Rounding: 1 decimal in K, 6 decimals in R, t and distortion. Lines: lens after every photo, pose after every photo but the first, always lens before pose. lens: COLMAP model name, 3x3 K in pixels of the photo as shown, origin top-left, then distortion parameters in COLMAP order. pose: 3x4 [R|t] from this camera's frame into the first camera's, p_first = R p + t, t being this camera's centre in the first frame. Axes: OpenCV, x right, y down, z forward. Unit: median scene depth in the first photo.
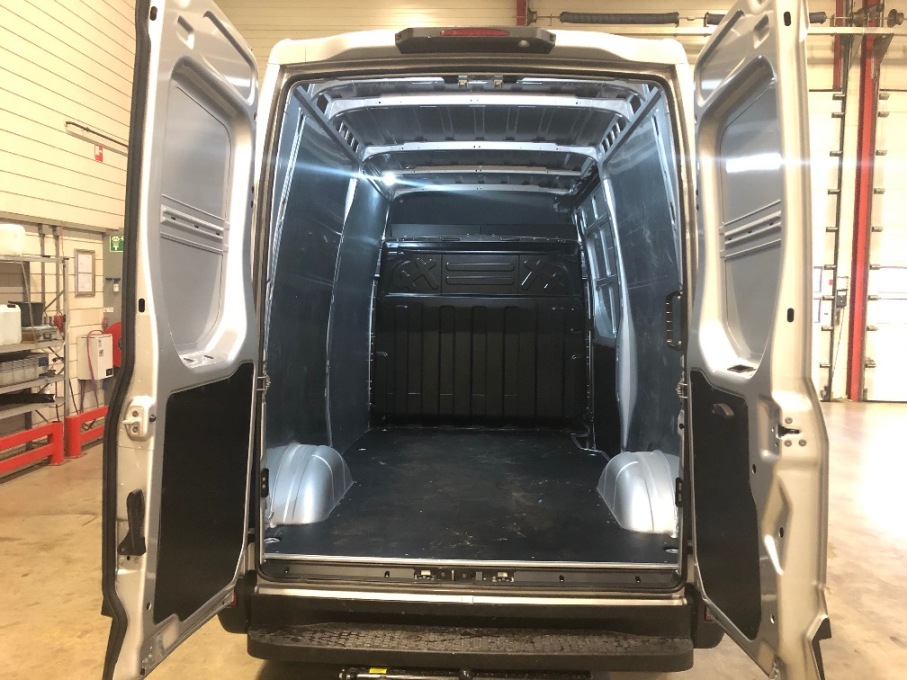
lens RADIAL K [[743.9, 0, 453.5], [0, 743.9, 340.0], [0, 0, 1]] dist [0.014363, -0.000403]
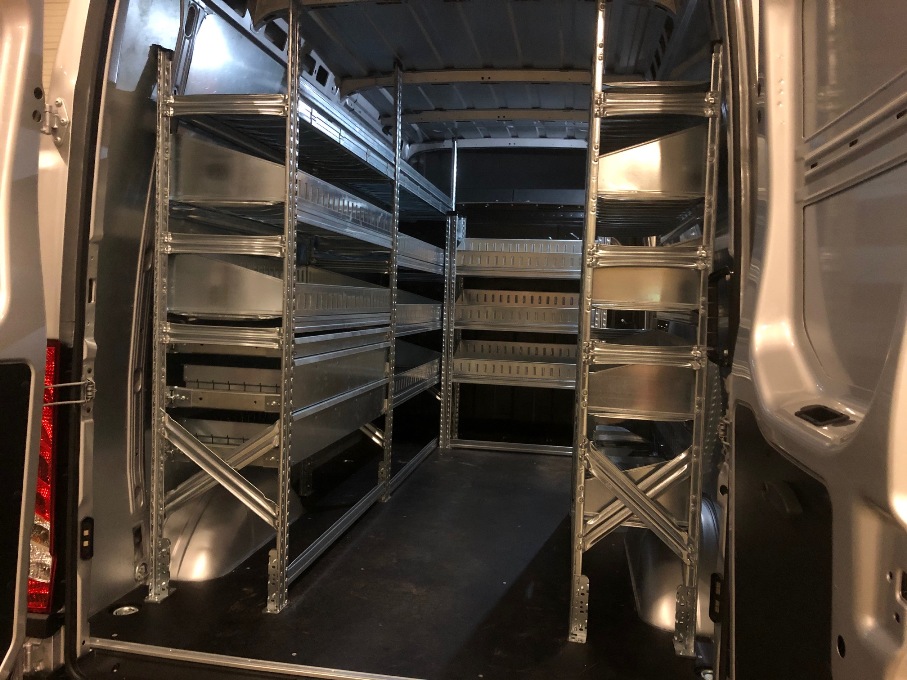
lens RADIAL K [[743.9, 0, 453.5], [0, 743.9, 340.0], [0, 0, 1]] dist [0.014363, -0.000403]
pose [[0.992626, 0.032182, -0.116870, 0.183894], [-0.029727, 0.999301, 0.022685, -0.017182], [0.117519, -0.019043, 0.992888, 0.445015]]
